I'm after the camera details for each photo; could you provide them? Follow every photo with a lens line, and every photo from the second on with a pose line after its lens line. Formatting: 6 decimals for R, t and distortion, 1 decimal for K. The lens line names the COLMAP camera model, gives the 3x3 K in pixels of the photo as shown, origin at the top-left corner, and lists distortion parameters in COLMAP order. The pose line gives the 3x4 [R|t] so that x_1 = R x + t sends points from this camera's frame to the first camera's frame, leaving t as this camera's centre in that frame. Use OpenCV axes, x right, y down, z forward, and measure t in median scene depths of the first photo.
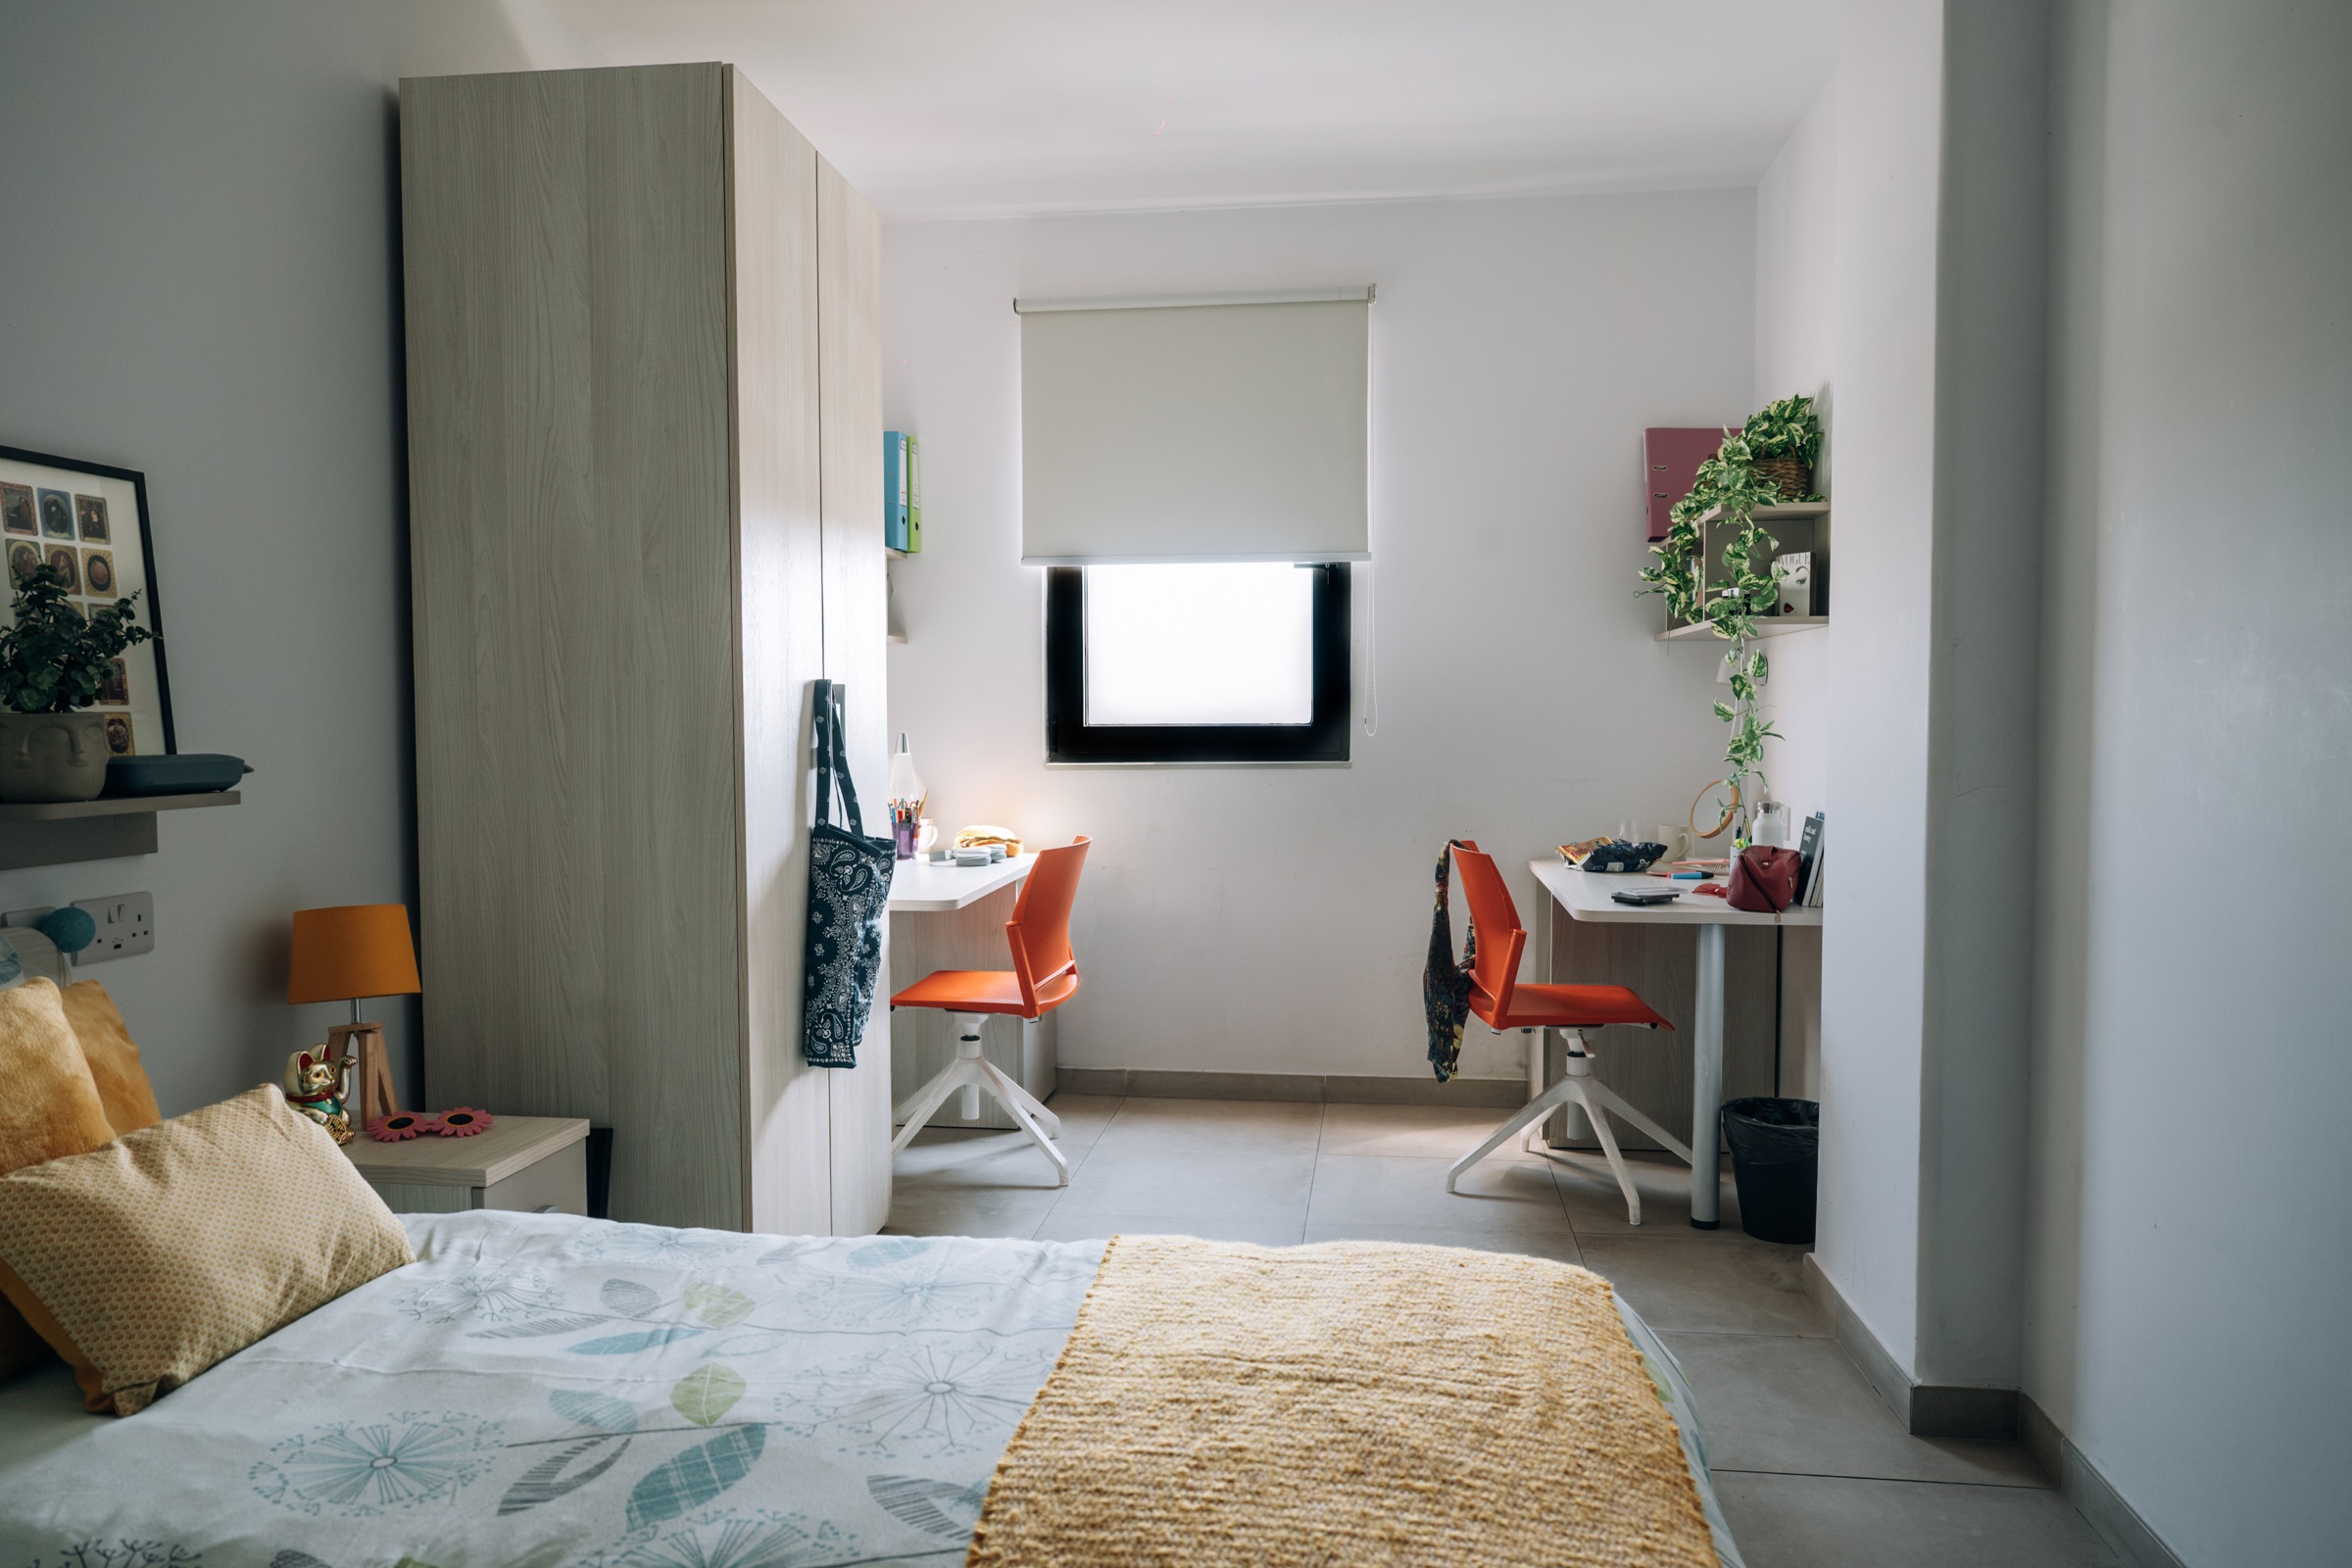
lens RADIAL K [[1767.1, 0, 1176.0], [0, 1767.1, 784.0], [0, 0, 1]] dist [-0.000049, -0.000139]
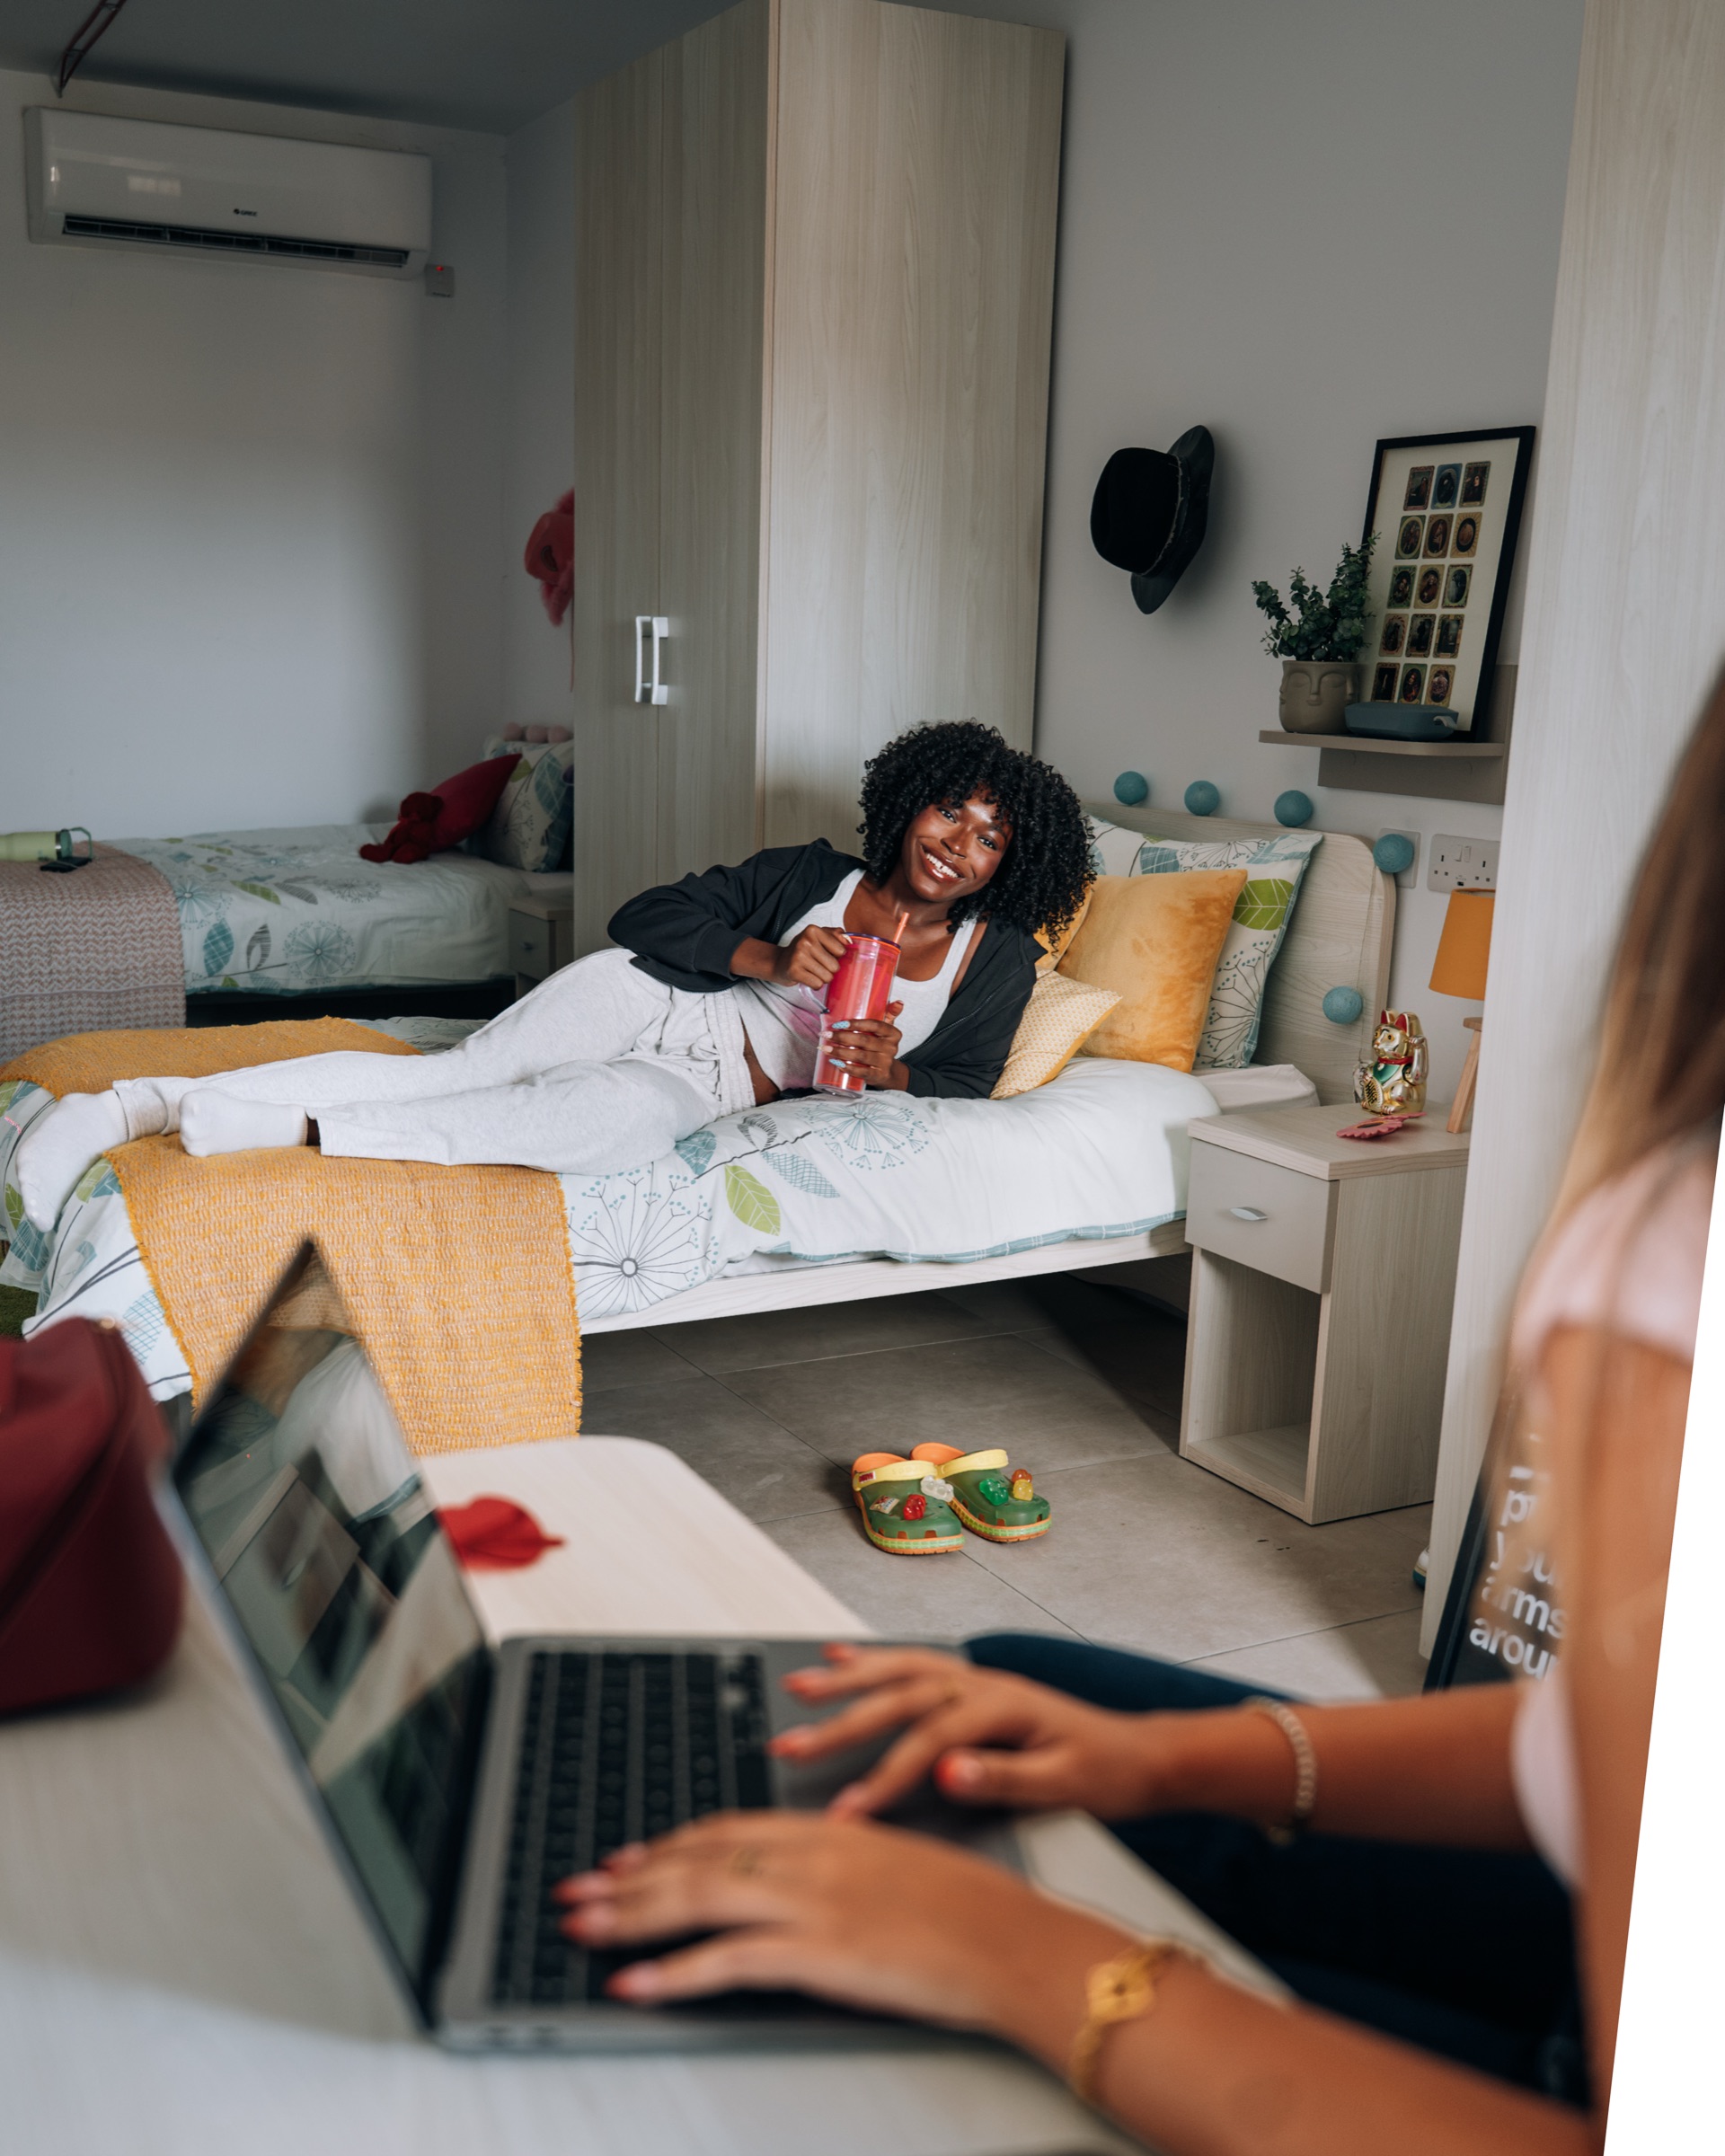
lens RADIAL K [[1984.5, 0, 862.5], [0, 1984.5, 1078.0], [0, 0, 1]] dist [0.003716, 0.002704]
pose [[-0.841385, 0.102123, -0.530699, 0.393123], [-0.050251, 0.962946, 0.264970, -0.102574], [0.538095, 0.249610, -0.805077, 1.872791]]
